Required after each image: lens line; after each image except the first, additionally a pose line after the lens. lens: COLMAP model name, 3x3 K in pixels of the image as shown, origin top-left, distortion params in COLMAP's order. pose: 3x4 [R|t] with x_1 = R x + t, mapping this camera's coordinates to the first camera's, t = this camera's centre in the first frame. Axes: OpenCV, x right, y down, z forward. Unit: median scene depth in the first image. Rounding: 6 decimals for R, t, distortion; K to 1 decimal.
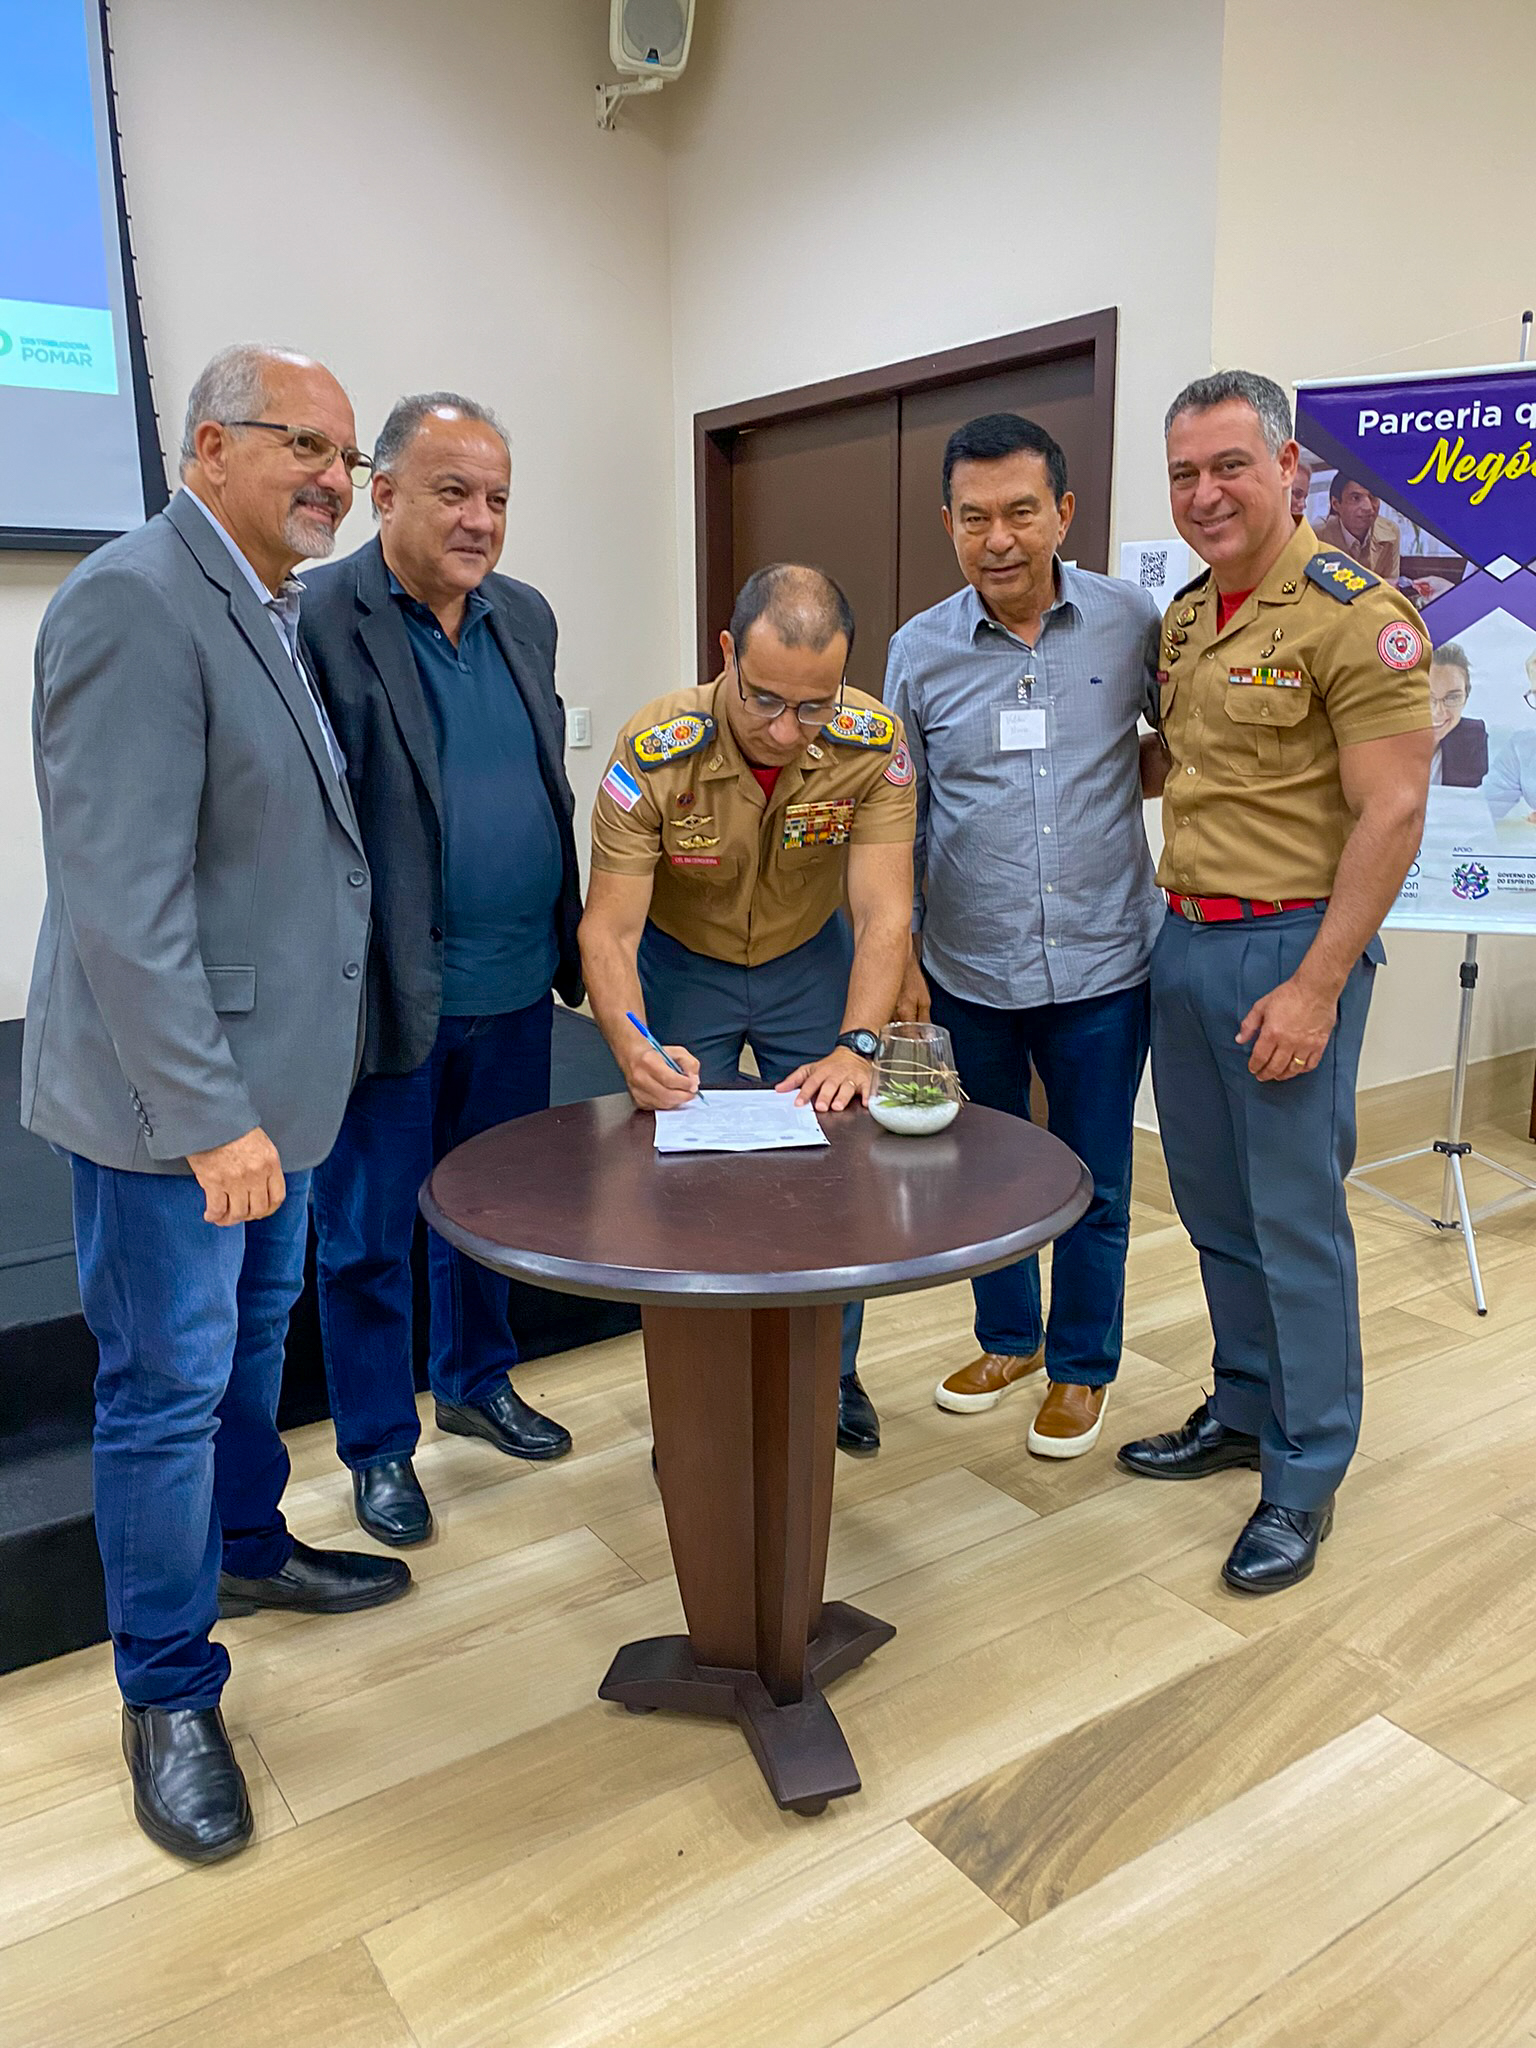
lens RADIAL K [[1555.3, 0, 760.7], [0, 1555.3, 985.0], [0, 0, 1]] dist [0.015527, -0.022701]
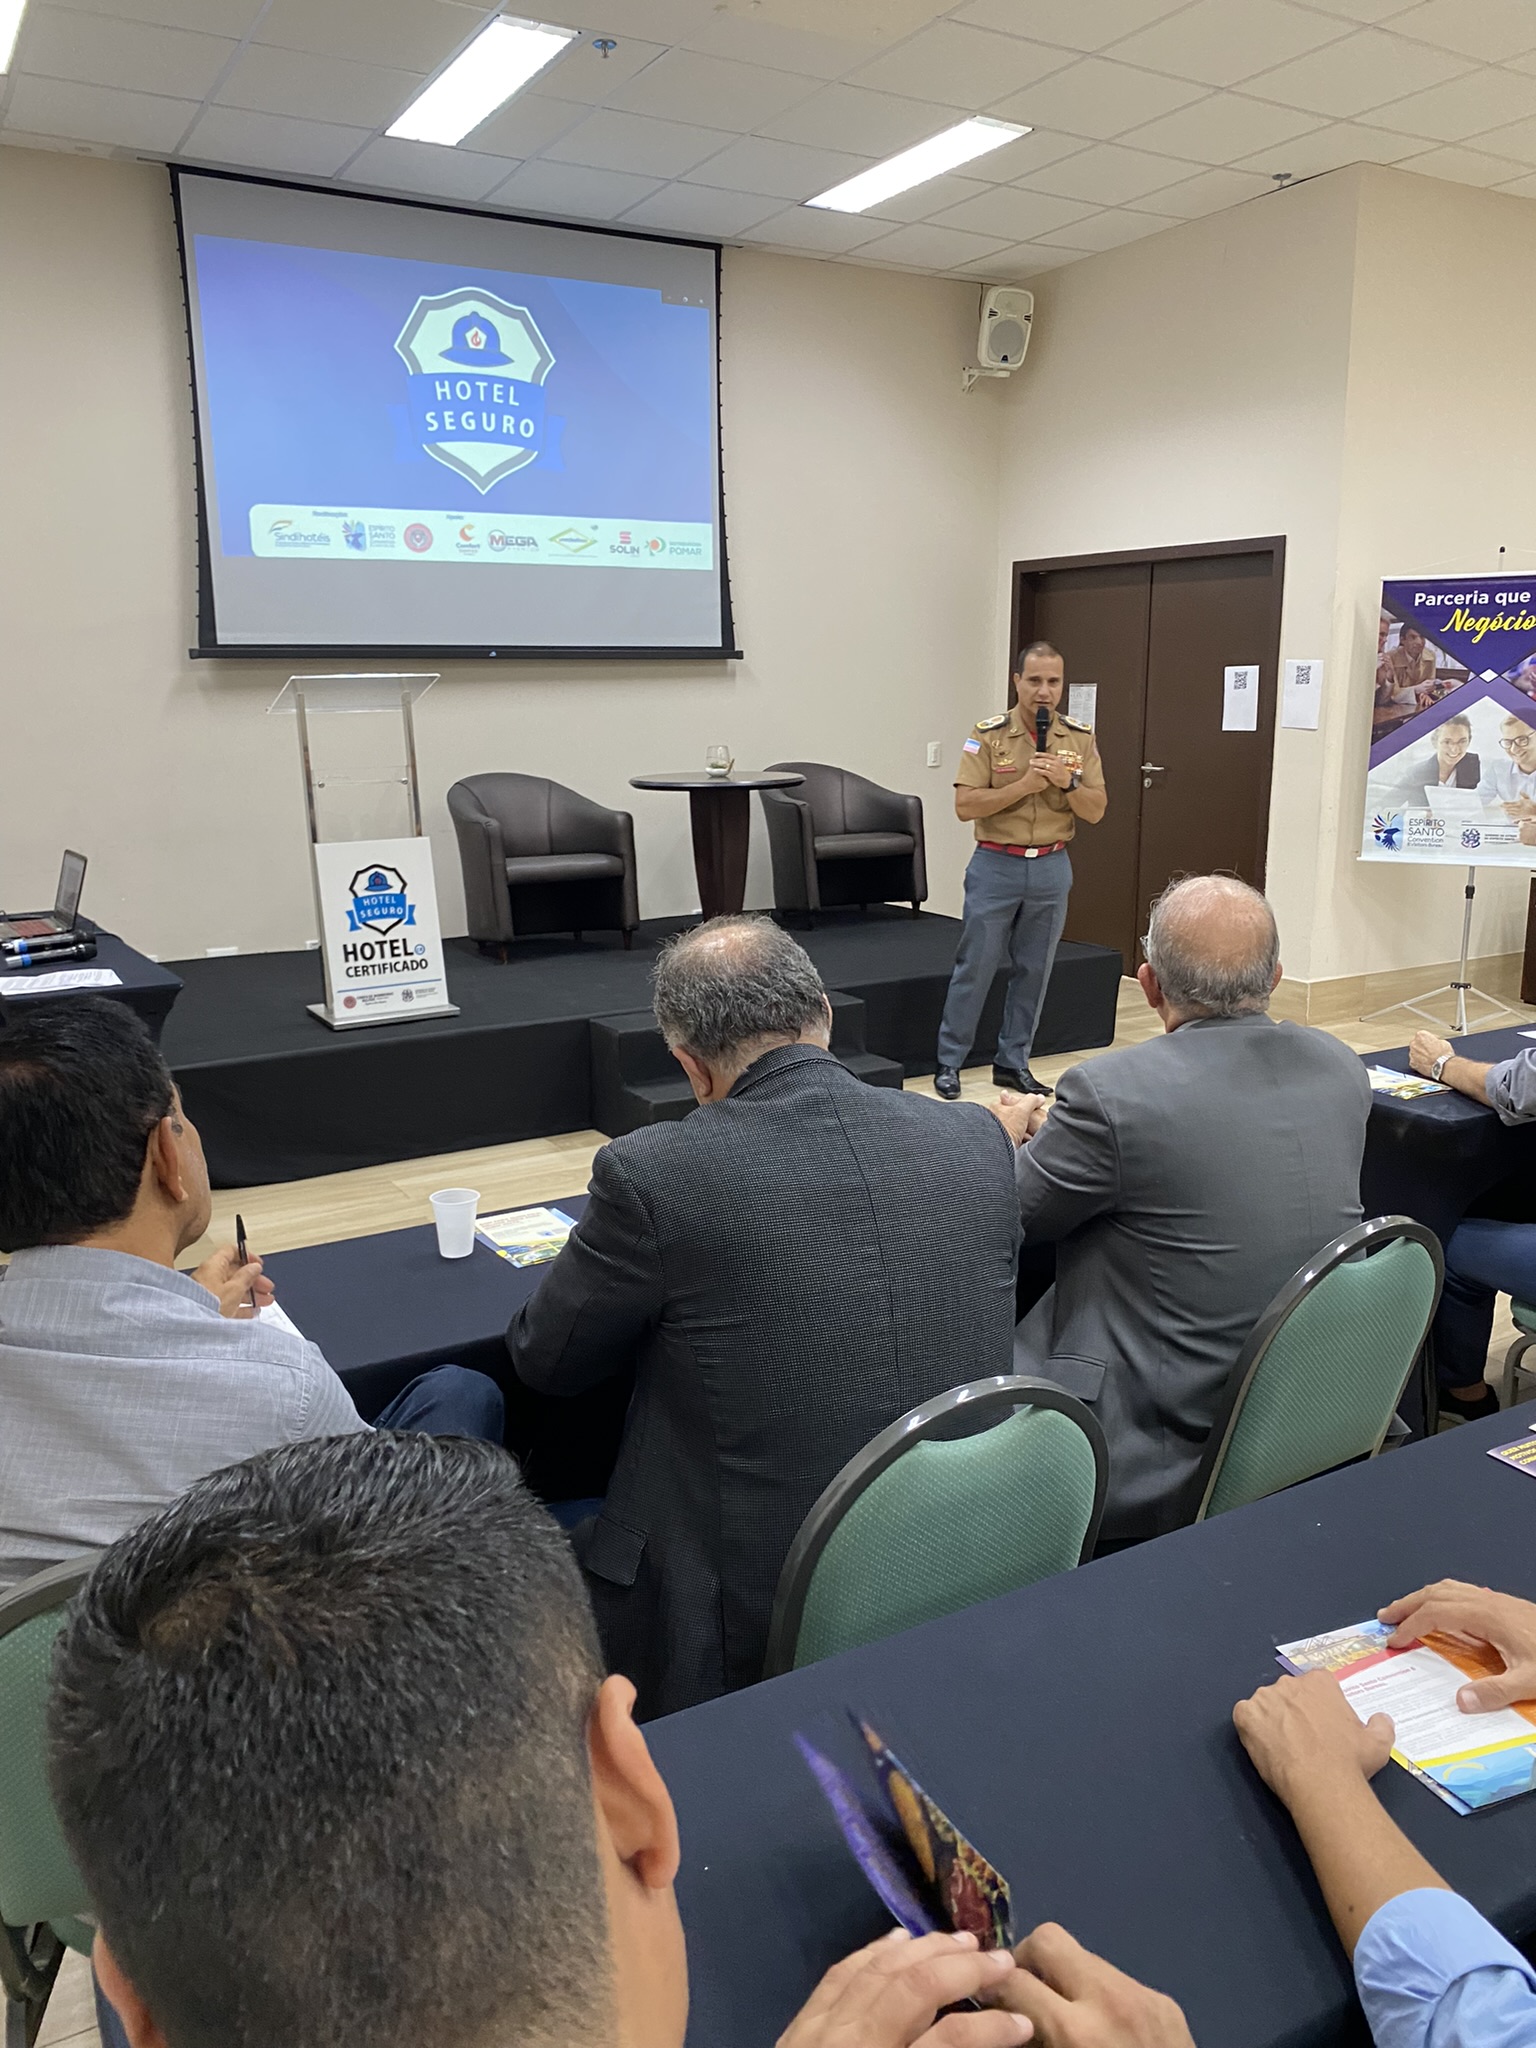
lens RADIAL K [[1555.3, 0, 777.0], [0, 1555.3, 1028.4], [0, 0, 1]] dist [0.015527, -0.022701]
pose [[0.997791, 0.013719, -0.064998, -0.437340], [-0.013082, 0.999862, 0.010227, 0.258717], [0.065129, -0.009354, 0.997833, -1.583546]]
